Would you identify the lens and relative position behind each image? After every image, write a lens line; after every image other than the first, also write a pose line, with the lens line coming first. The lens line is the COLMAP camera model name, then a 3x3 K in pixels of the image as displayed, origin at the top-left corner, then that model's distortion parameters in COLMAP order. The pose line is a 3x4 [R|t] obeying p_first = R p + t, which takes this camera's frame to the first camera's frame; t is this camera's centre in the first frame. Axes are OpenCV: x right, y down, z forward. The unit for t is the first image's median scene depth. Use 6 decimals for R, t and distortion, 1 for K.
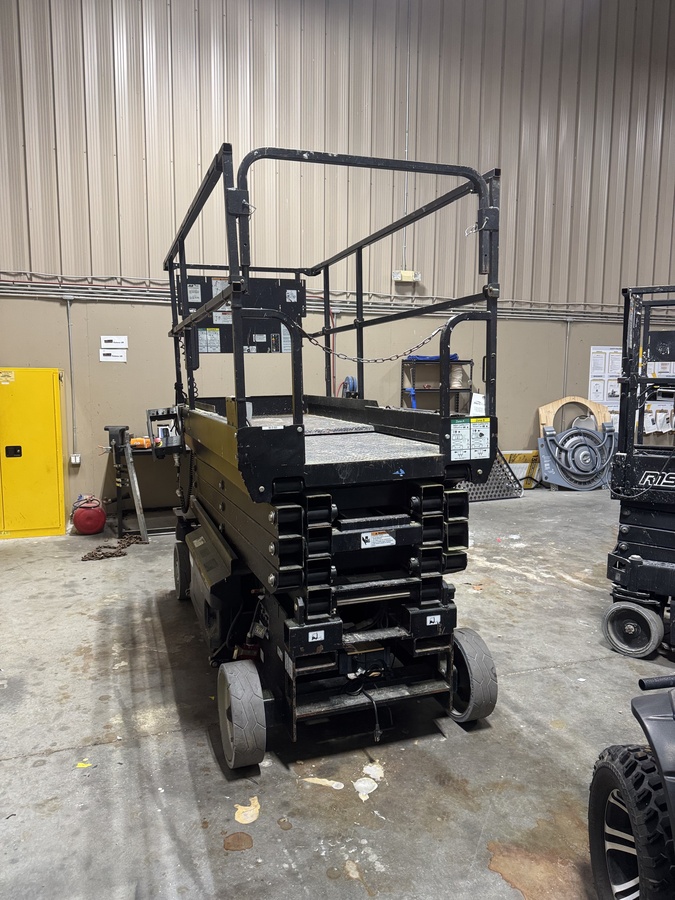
lens RADIAL K [[641.2, 0, 340.0], [0, 641.2, 451.6], [0, 0, 1]] dist [0.012362, -0.017320]
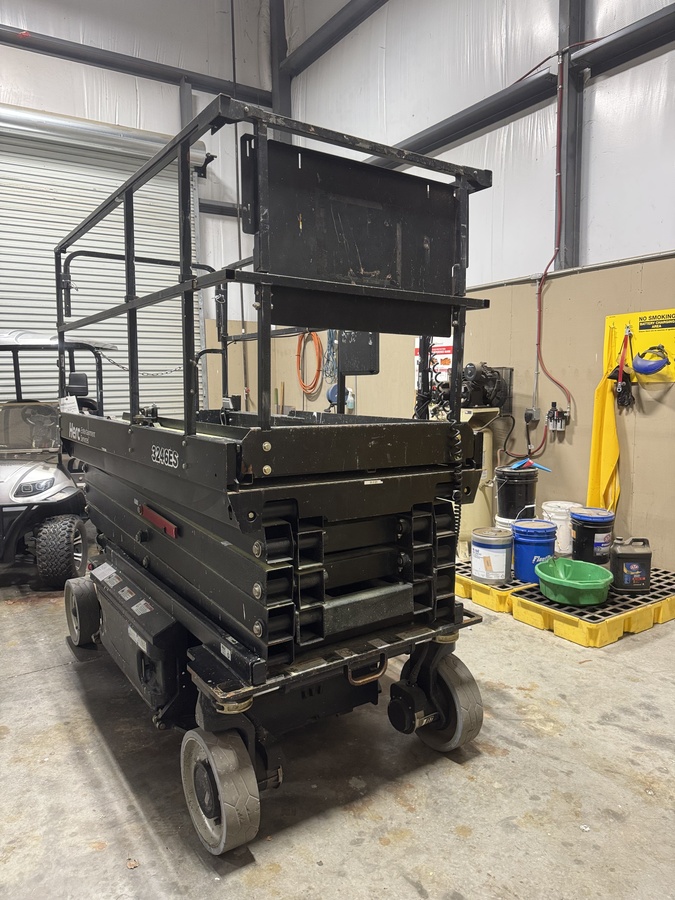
lens RADIAL K [[641.2, 0, 332.3], [0, 641.2, 447.7], [0, 0, 1]] dist [0.012362, -0.017320]
pose [[-0.971752, 0.036635, -0.233144, -0.010142], [-0.015231, 0.976084, 0.216861, -0.188824], [0.235512, 0.214286, -0.947953, 1.583273]]
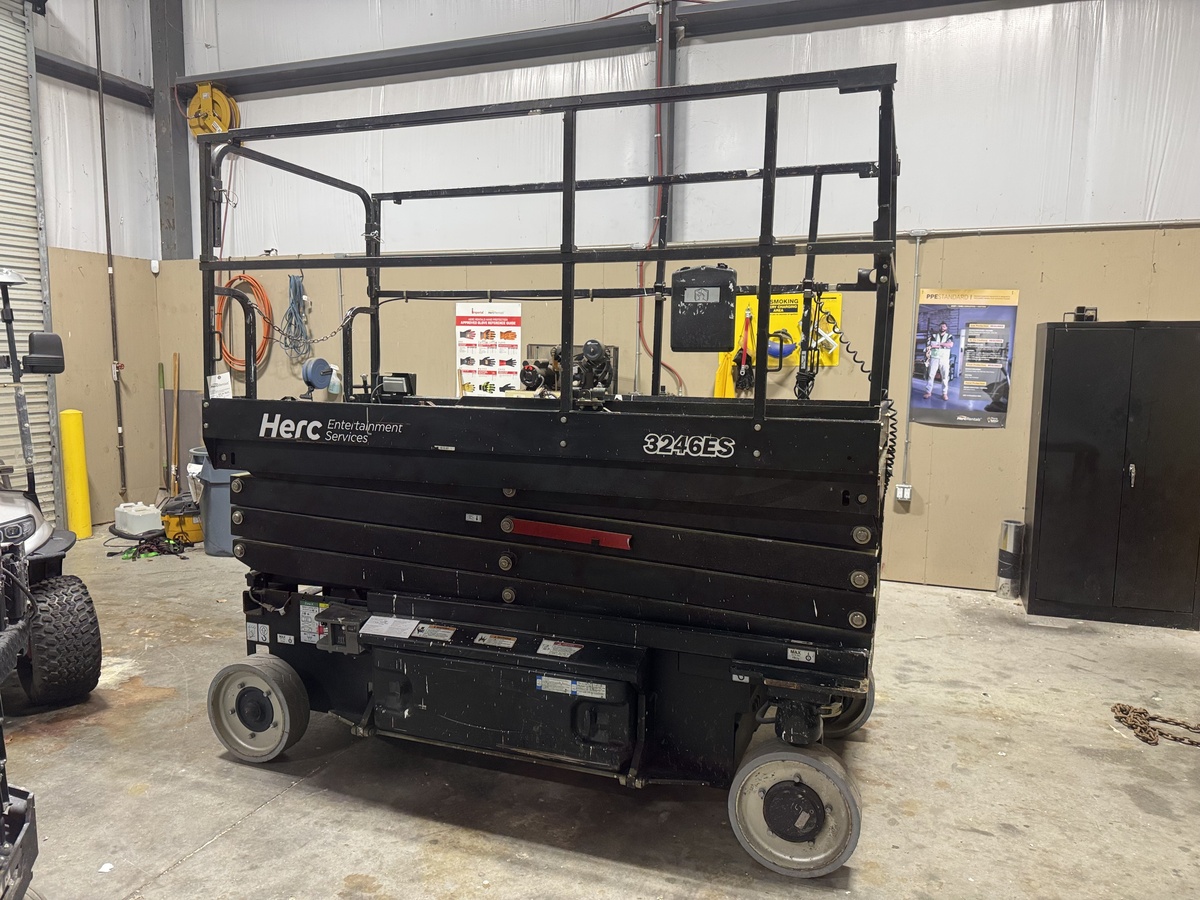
lens RADIAL K [[855.0, 0, 596.6], [0, 855.0, 454.9], [0, 0, 1]] dist [0.012362, -0.017320]
pose [[-0.642369, 0.077780, -0.762438, 0.507853], [-0.098741, 0.978146, 0.182976, -0.157396], [0.760008, 0.192822, -0.620651, 1.357290]]
